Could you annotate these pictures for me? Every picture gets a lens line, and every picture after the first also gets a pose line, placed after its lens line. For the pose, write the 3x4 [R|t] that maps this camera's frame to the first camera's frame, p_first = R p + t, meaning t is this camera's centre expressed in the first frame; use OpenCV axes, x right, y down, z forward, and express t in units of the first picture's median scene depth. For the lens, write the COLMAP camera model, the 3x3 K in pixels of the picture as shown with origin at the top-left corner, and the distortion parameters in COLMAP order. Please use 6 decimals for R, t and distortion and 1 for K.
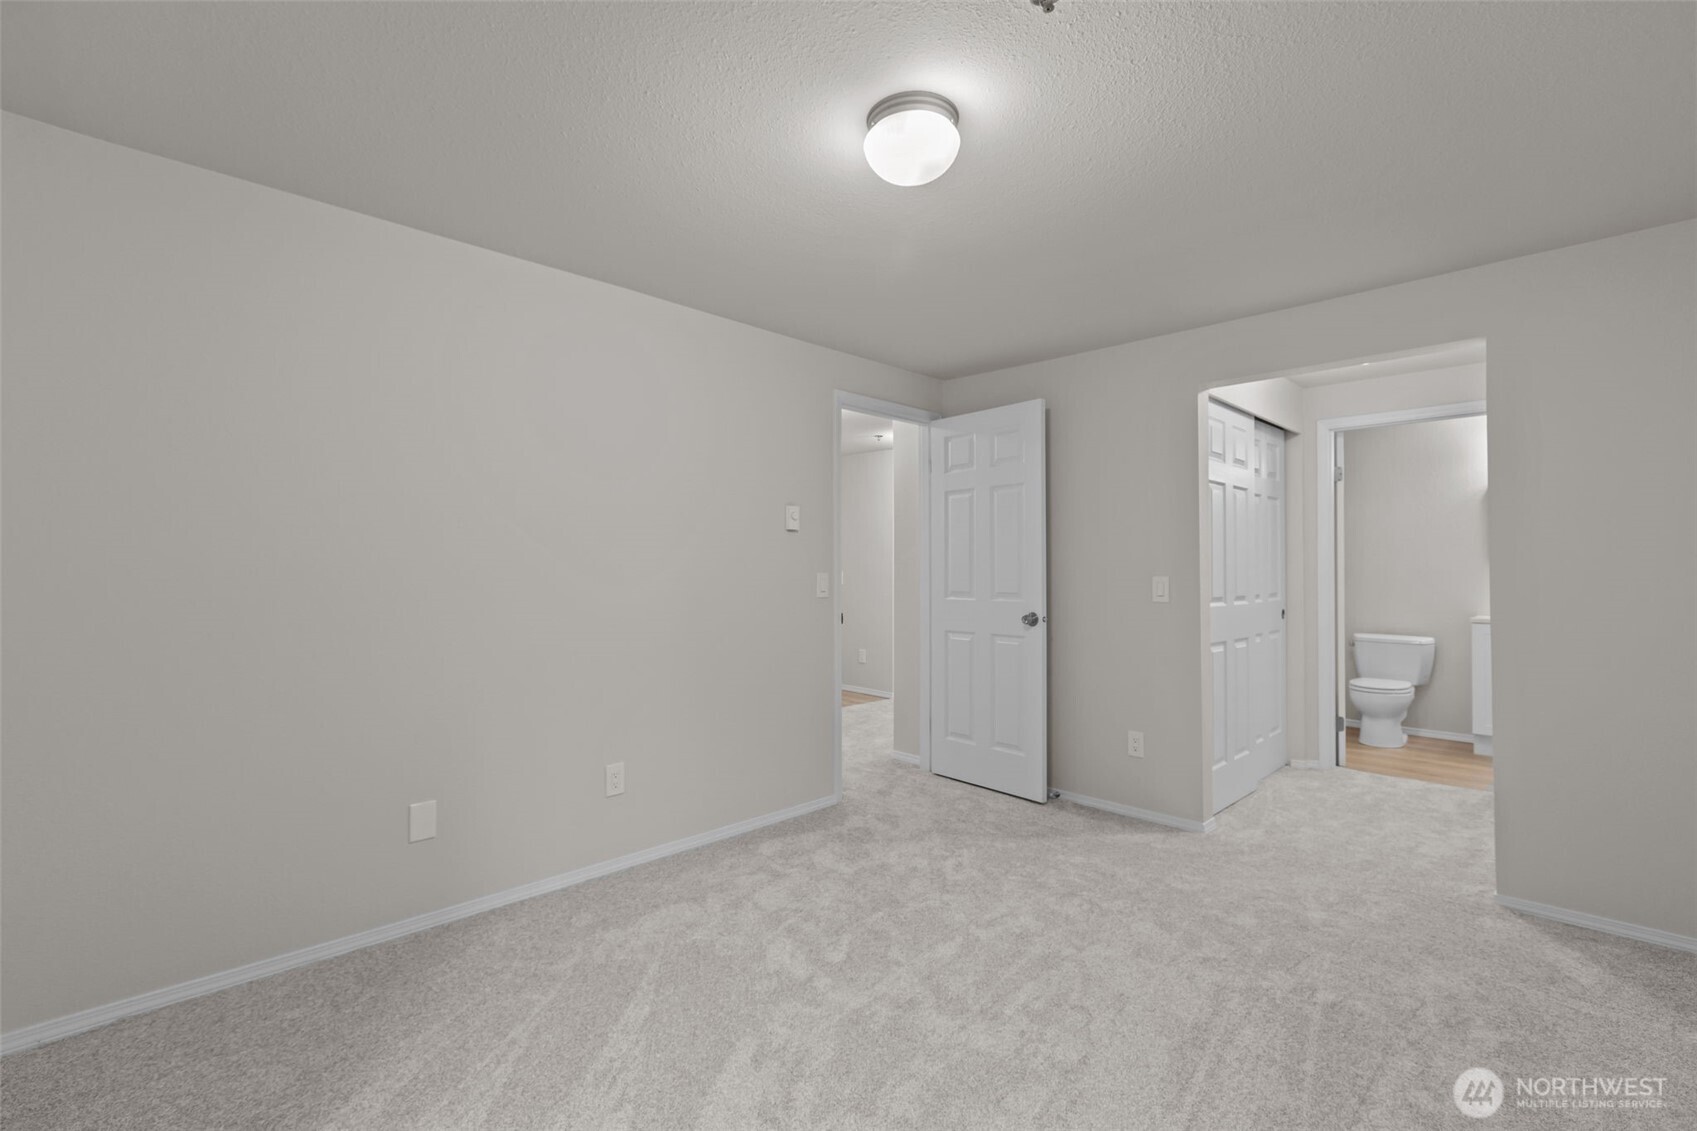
lens RADIAL K [[757.8, 0, 851.5], [0, 757.8, 562.8], [0, 0, 1]] dist [0.004129, 0.000043]
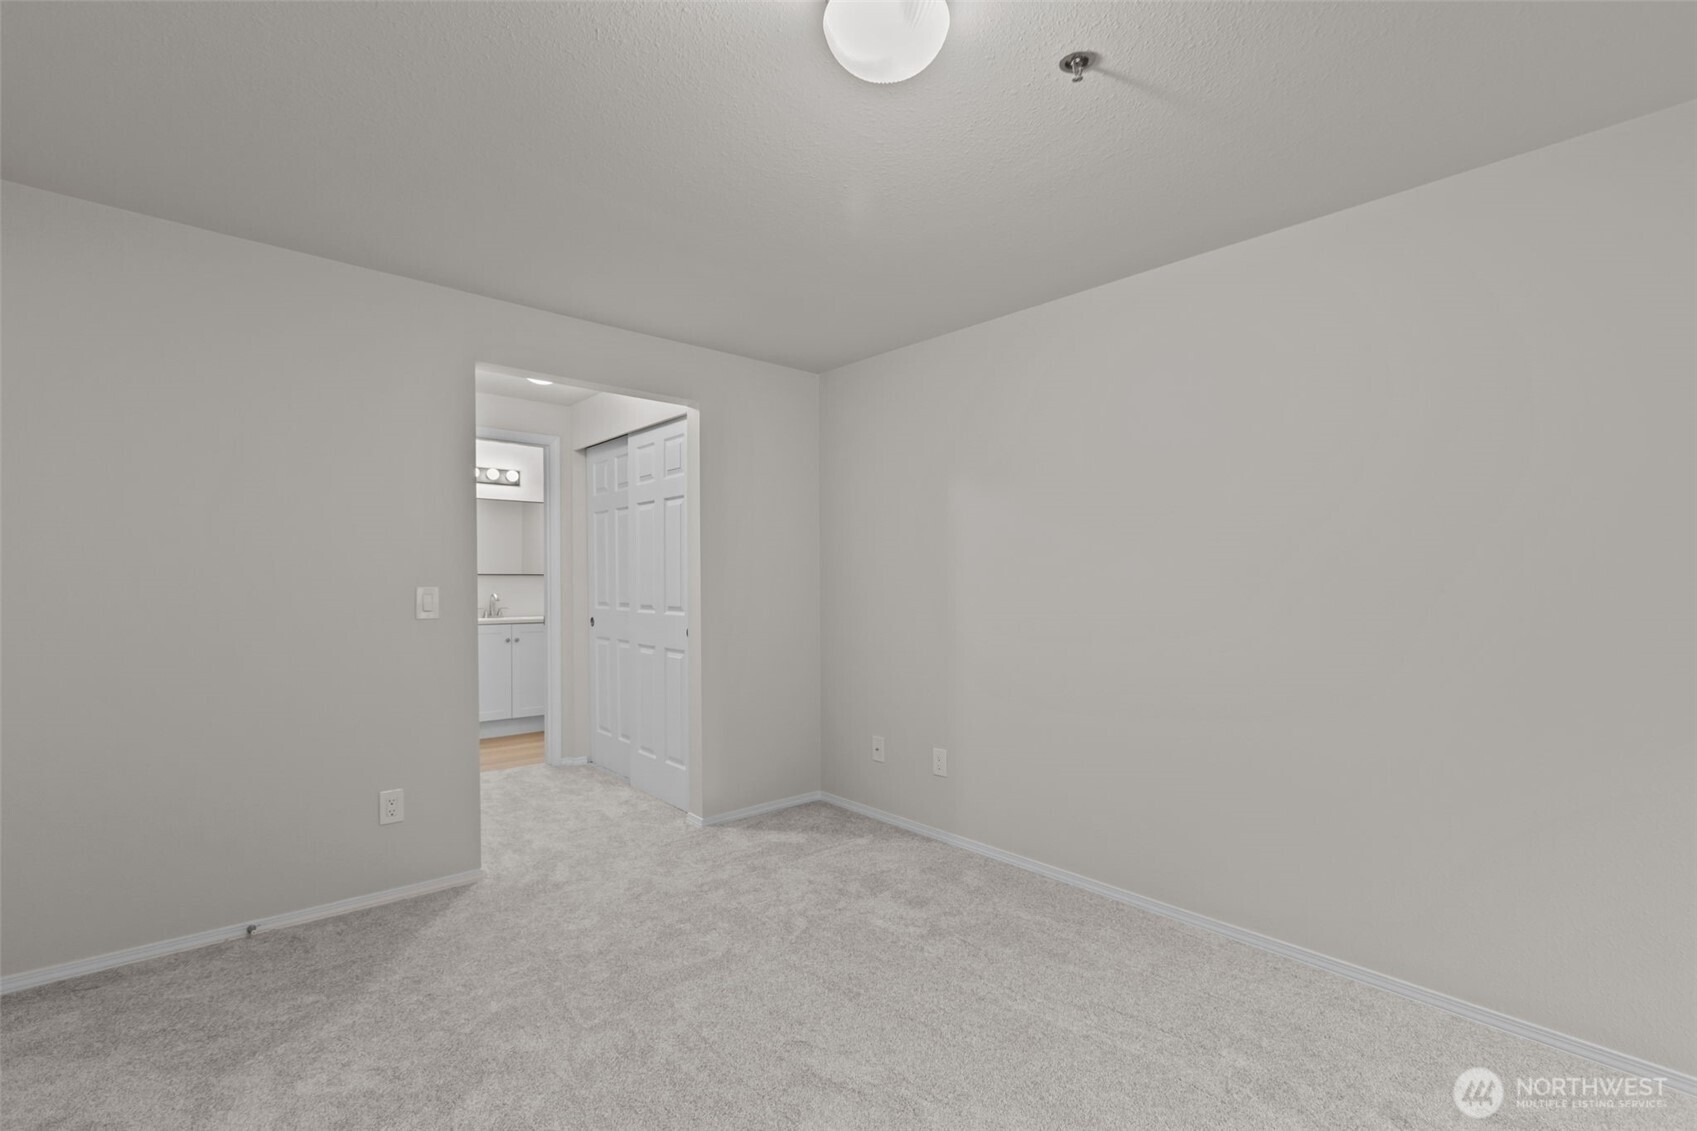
lens RADIAL K [[757.8, 0, 849.3], [0, 757.8, 581.6], [0, 0, 1]] dist [0.004129, 0.000043]
pose [[0.061963, -0.003644, 0.998072, -0.399683], [-0.013842, 0.999894, 0.004509, 0.003529], [-0.997982, -0.014094, 0.061906, 0.551623]]
